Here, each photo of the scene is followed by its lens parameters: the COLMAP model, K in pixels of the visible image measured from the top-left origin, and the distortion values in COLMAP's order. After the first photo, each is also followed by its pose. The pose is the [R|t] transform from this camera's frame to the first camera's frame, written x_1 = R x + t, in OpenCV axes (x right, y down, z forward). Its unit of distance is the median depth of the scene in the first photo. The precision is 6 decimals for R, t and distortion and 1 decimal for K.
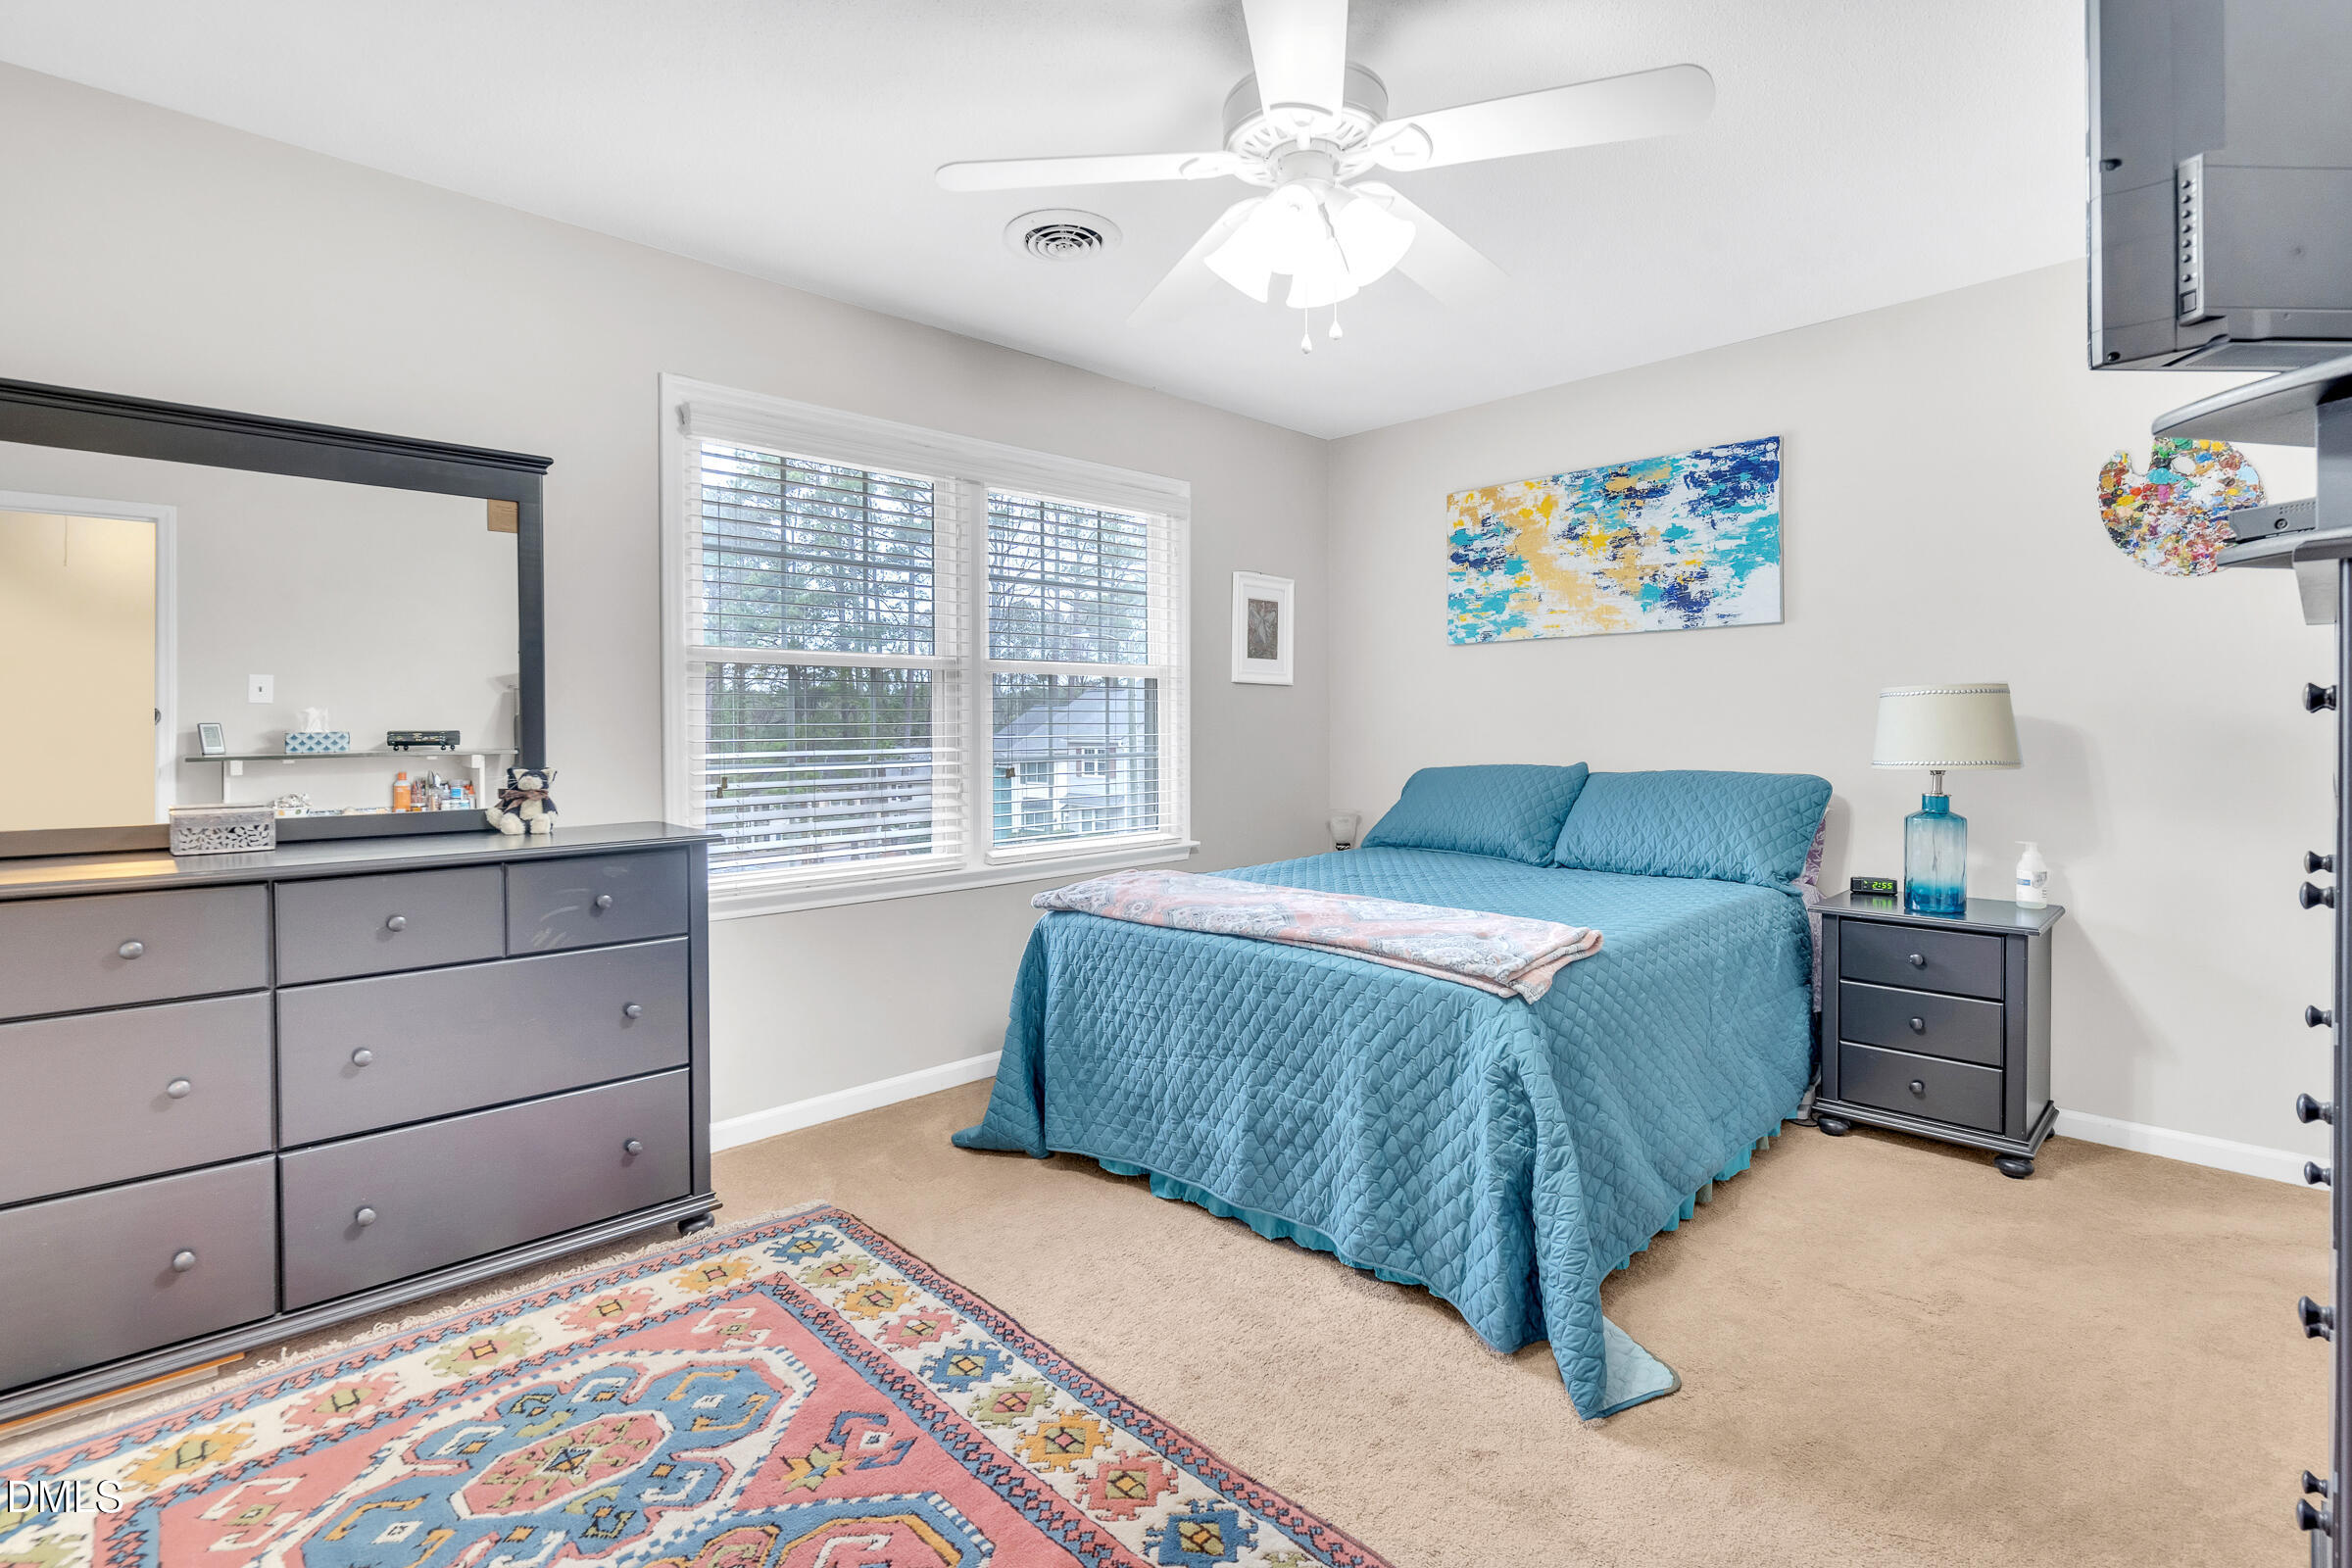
lens RADIAL K [[1108.0, 0, 1181.8], [0, 1108.0, 719.9], [0, 0, 1]] dist [-0.002489, 0.022458]
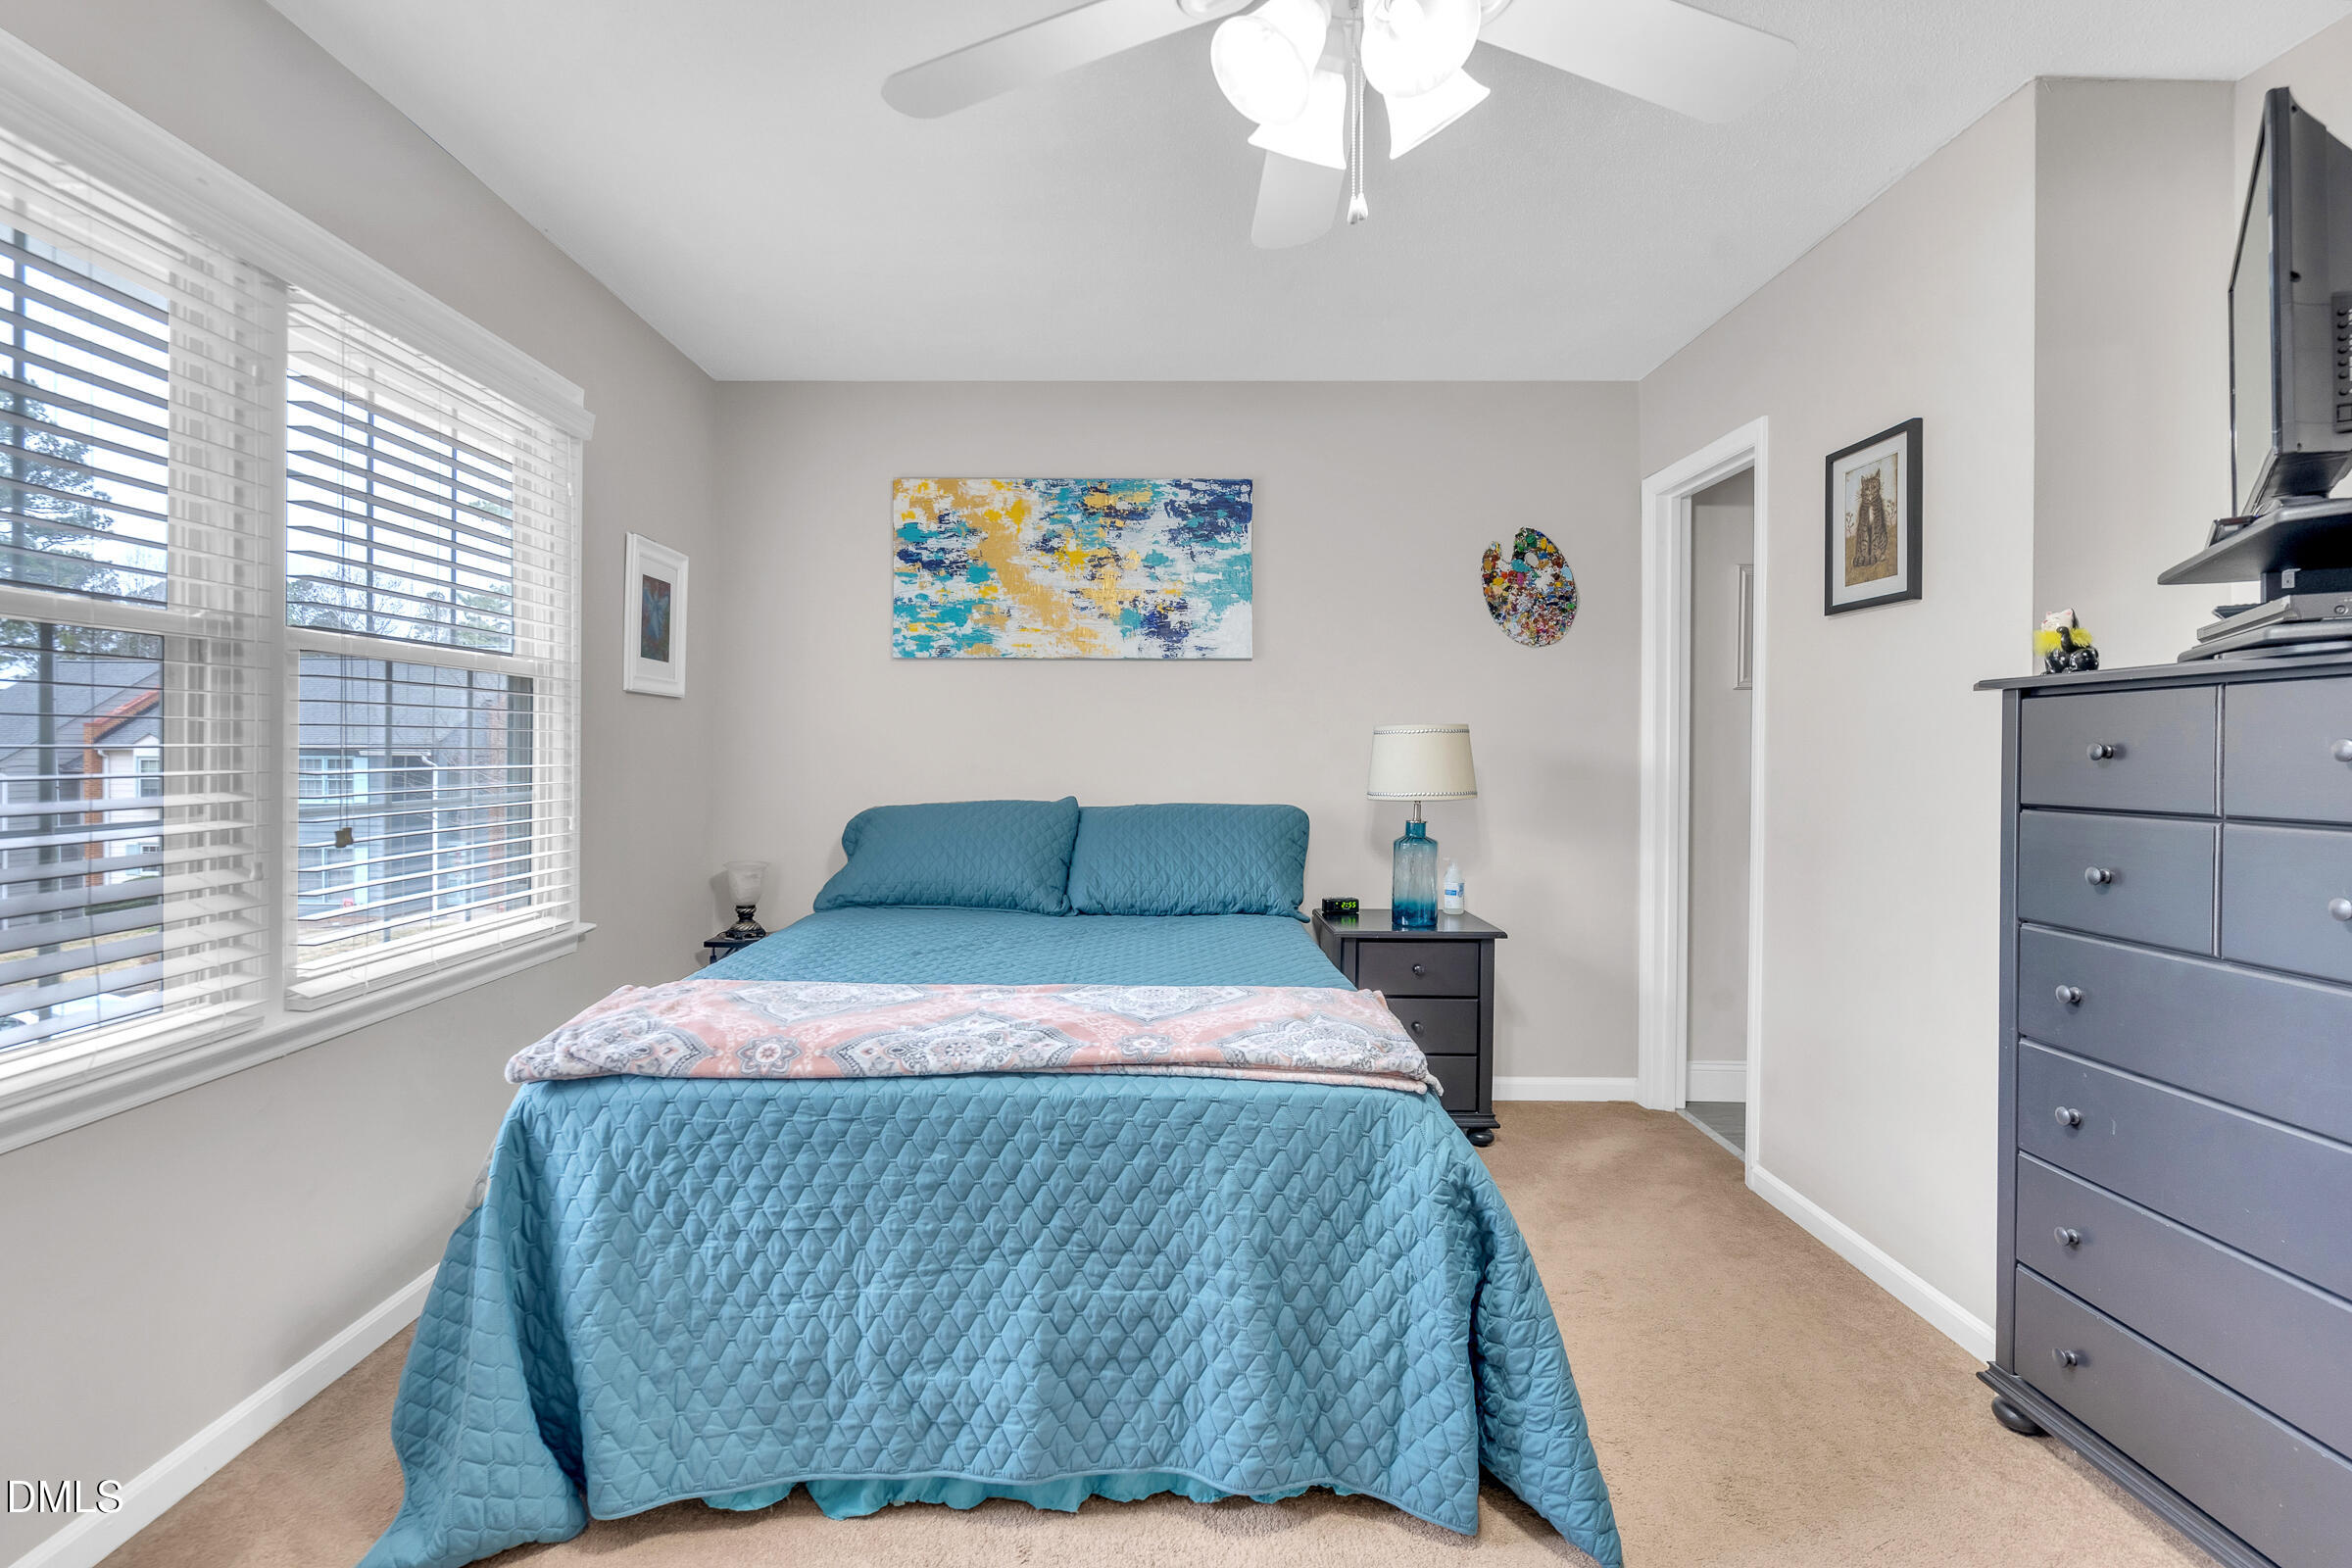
lens RADIAL K [[1104.1, 0, 1148.4], [0, 1104.1, 742.3], [0, 0, 1]] dist [-0.001906, 0.000661]
pose [[0.710860, 0.015165, 0.703170, -0.260030], [-0.013833, 0.999876, -0.007580, -0.000545], [-0.703197, -0.004339, 0.710982, 0.338528]]
